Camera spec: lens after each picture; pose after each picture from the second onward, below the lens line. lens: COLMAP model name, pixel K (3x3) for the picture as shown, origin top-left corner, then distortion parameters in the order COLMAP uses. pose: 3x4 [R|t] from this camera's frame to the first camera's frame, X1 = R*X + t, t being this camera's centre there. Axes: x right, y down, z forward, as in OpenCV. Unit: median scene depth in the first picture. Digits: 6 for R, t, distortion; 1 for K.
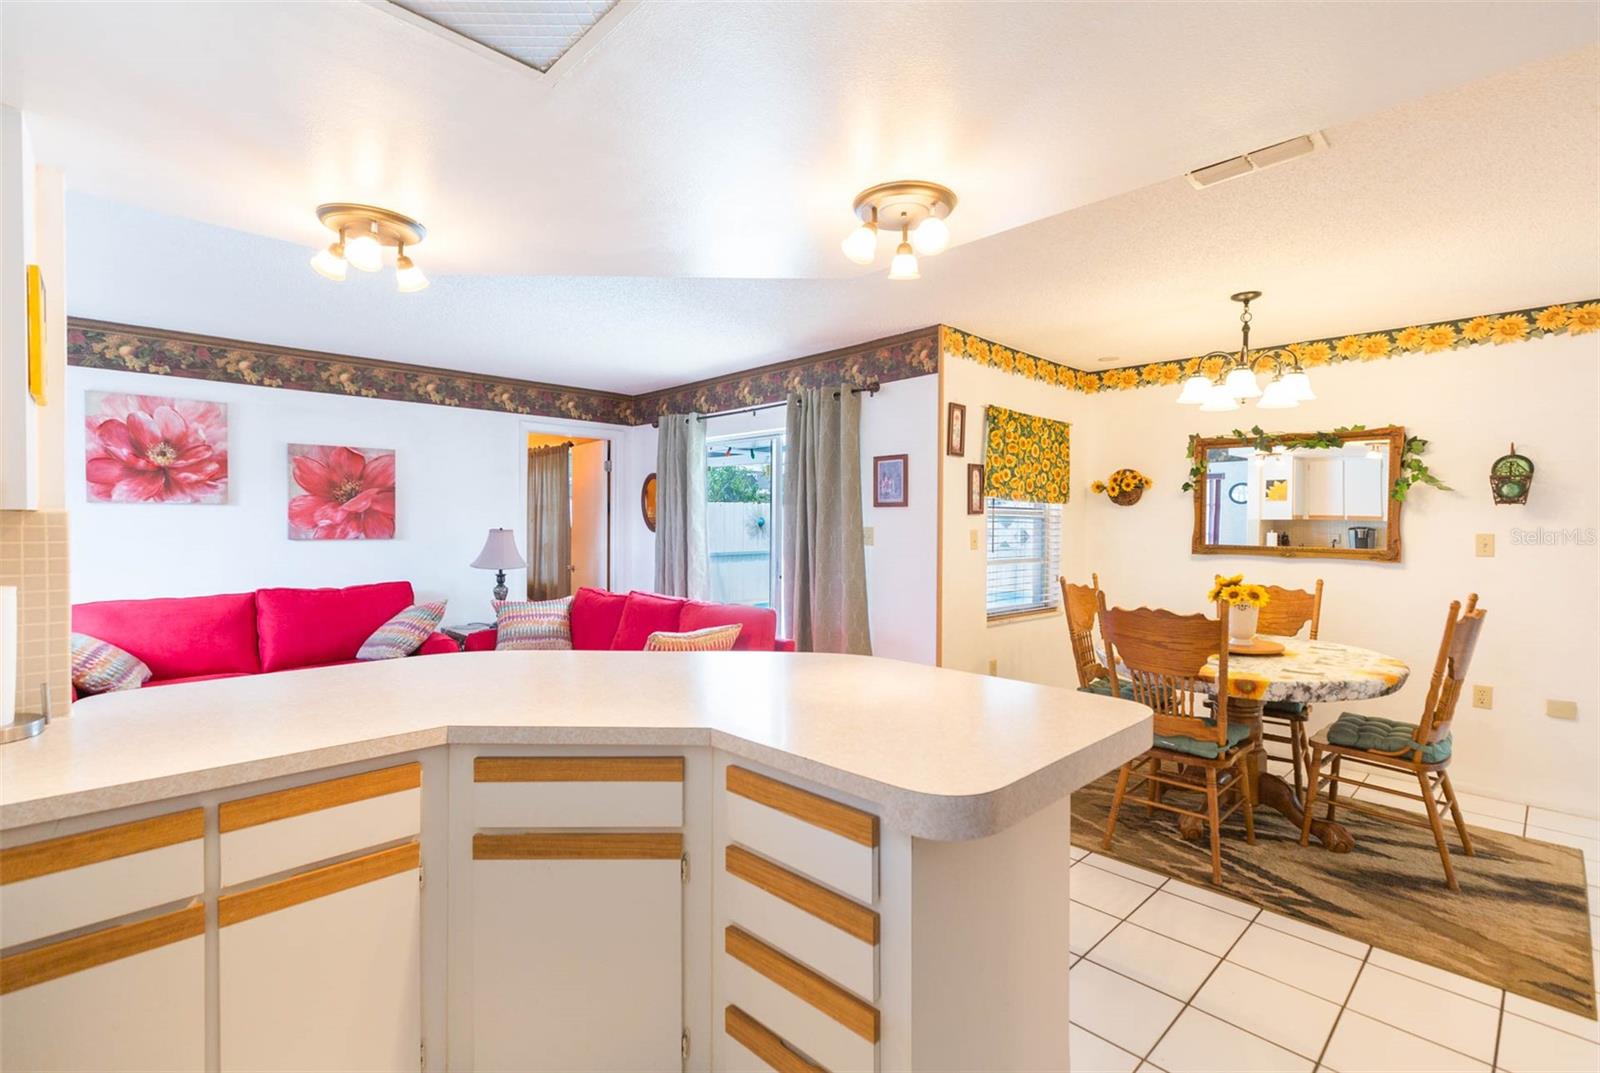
lens RADIAL K [[724.8, 0, 795.4], [0, 724.8, 543.5], [0, 0, 1]] dist [0.024939, -0.008508]
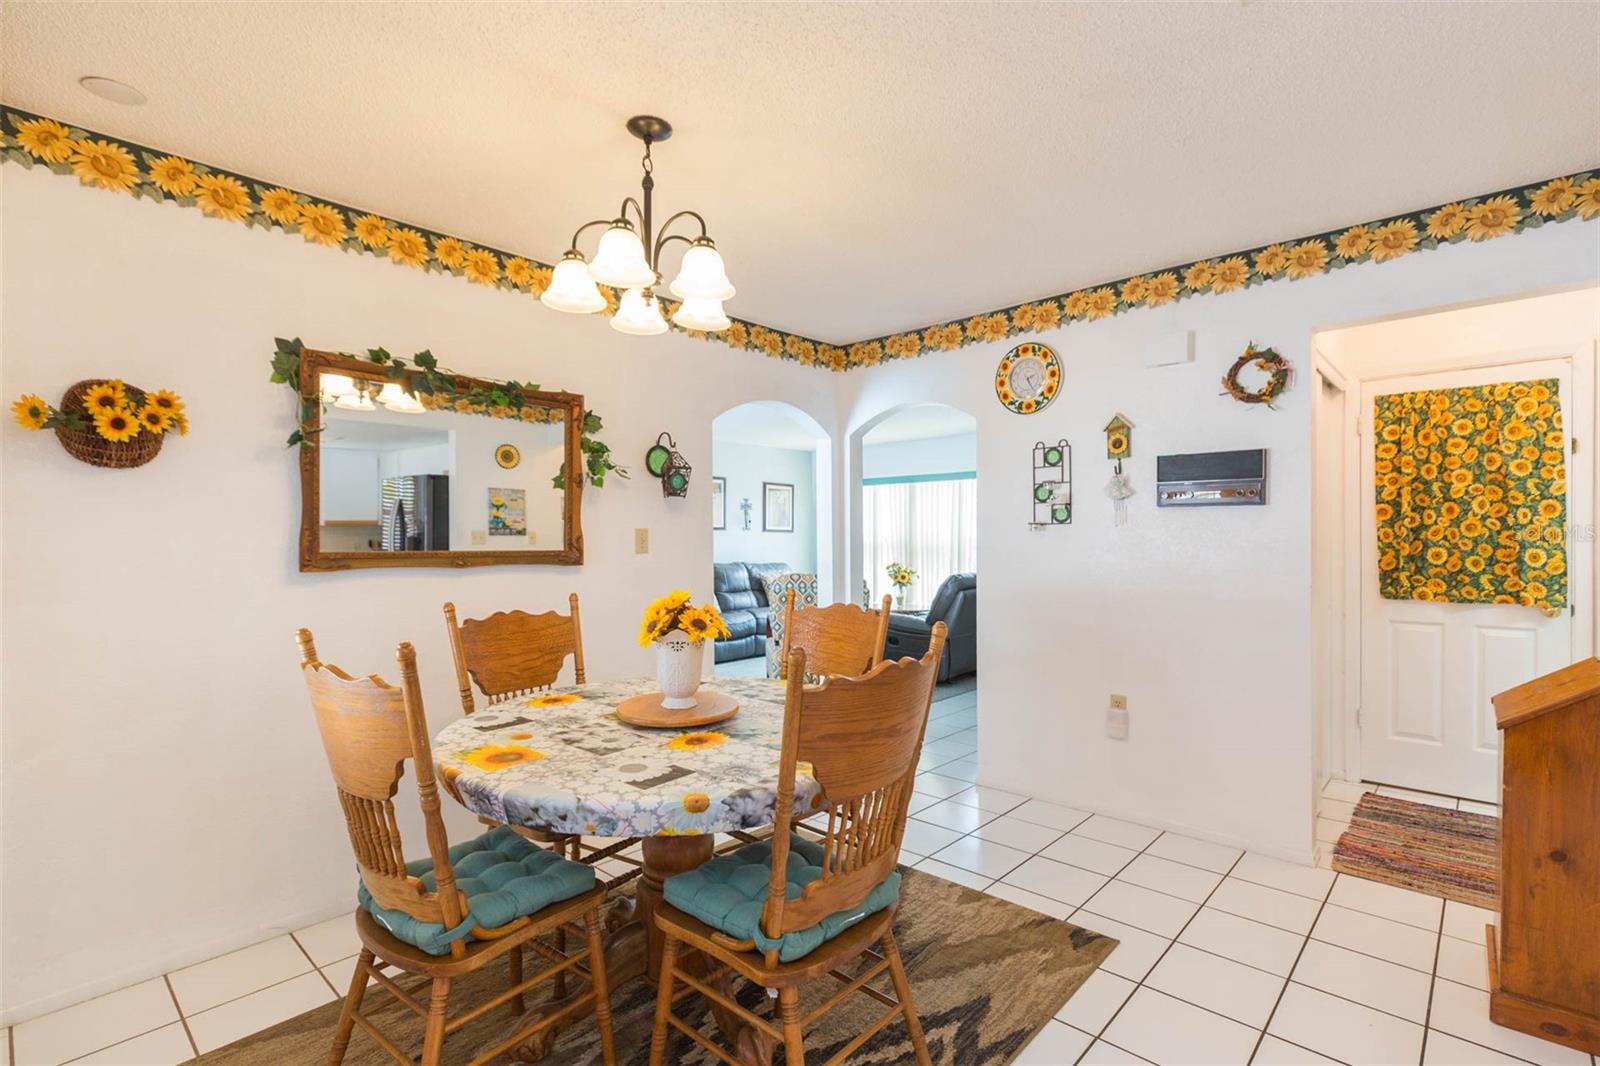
lens RADIAL K [[750.4, 0, 799.5], [0, 750.4, 541.1], [0, 0, 1]] dist [-0.000133, -0.000112]
pose [[-0.063541, -0.002809, 0.997975, -0.013453], [0.031394, 0.999495, 0.004812, 0.004187], [-0.997485, 0.031637, -0.063421, 0.766292]]
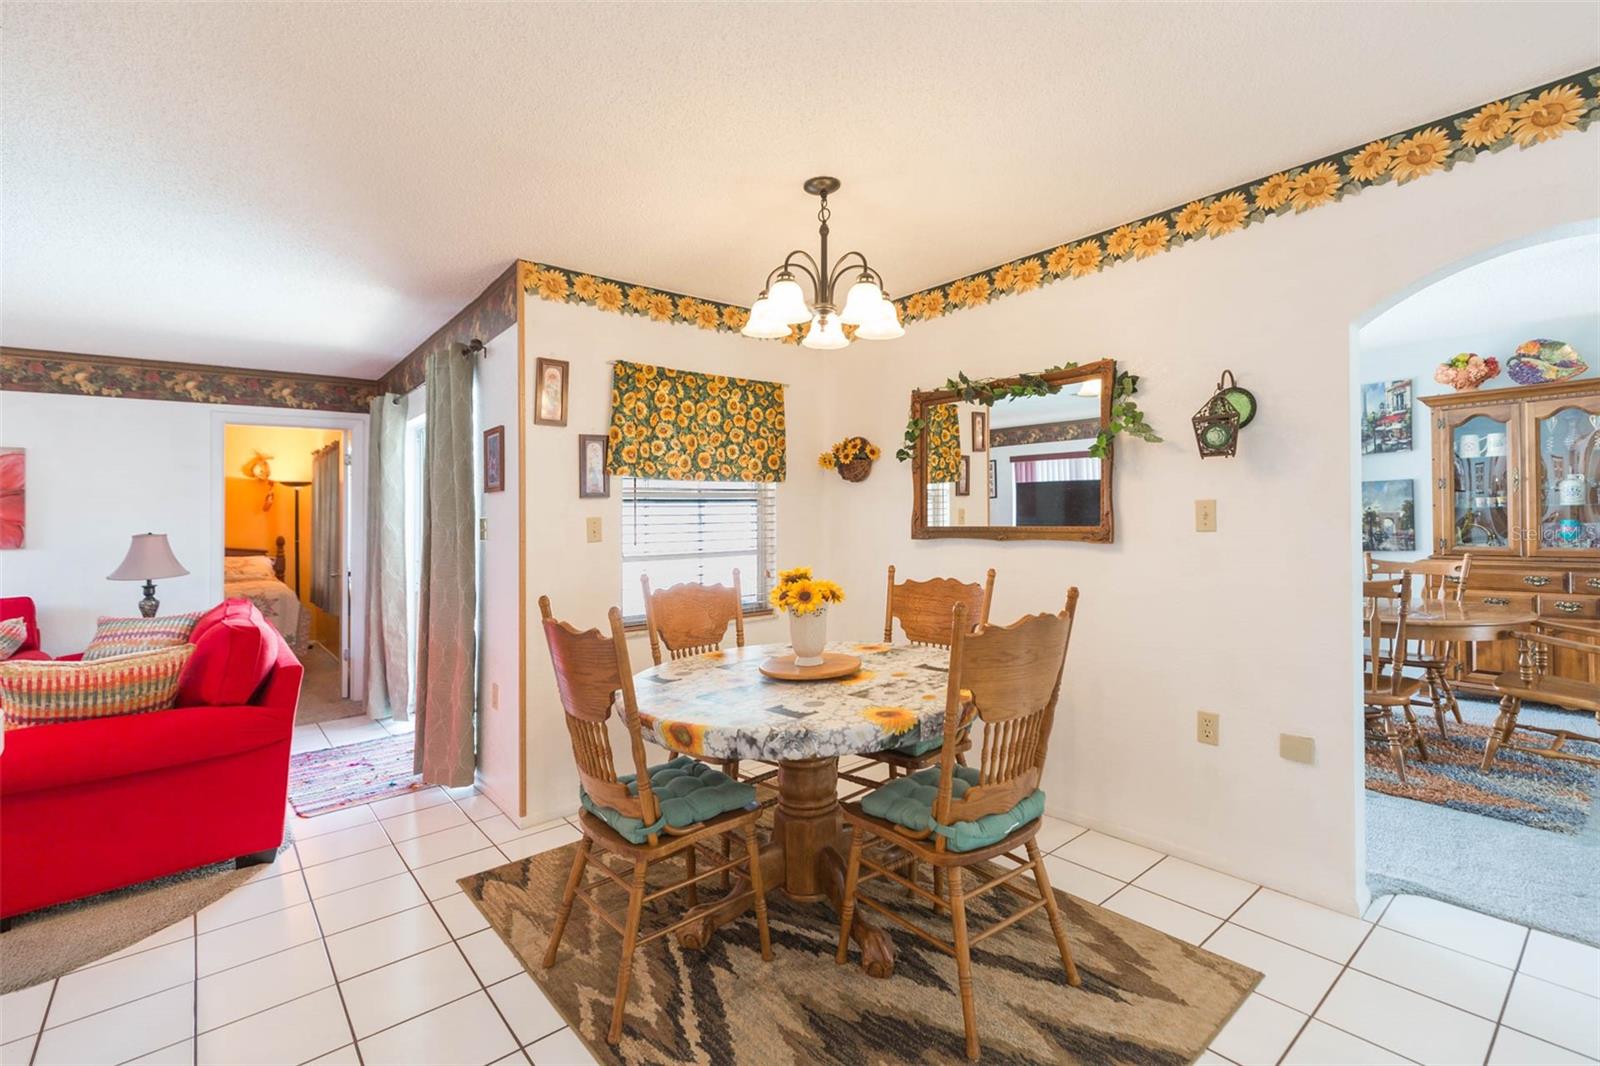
lens RADIAL K [[721.4, 0, 770.0], [0, 721.4, 528.6], [0, 0, 1]] dist [0.000801, -0.000128]
pose [[0.995751, -0.030864, -0.086756, 0.510554], [0.029367, 0.999398, -0.018480, 0.013785], [0.087274, 0.015853, 0.996058, 0.233290]]
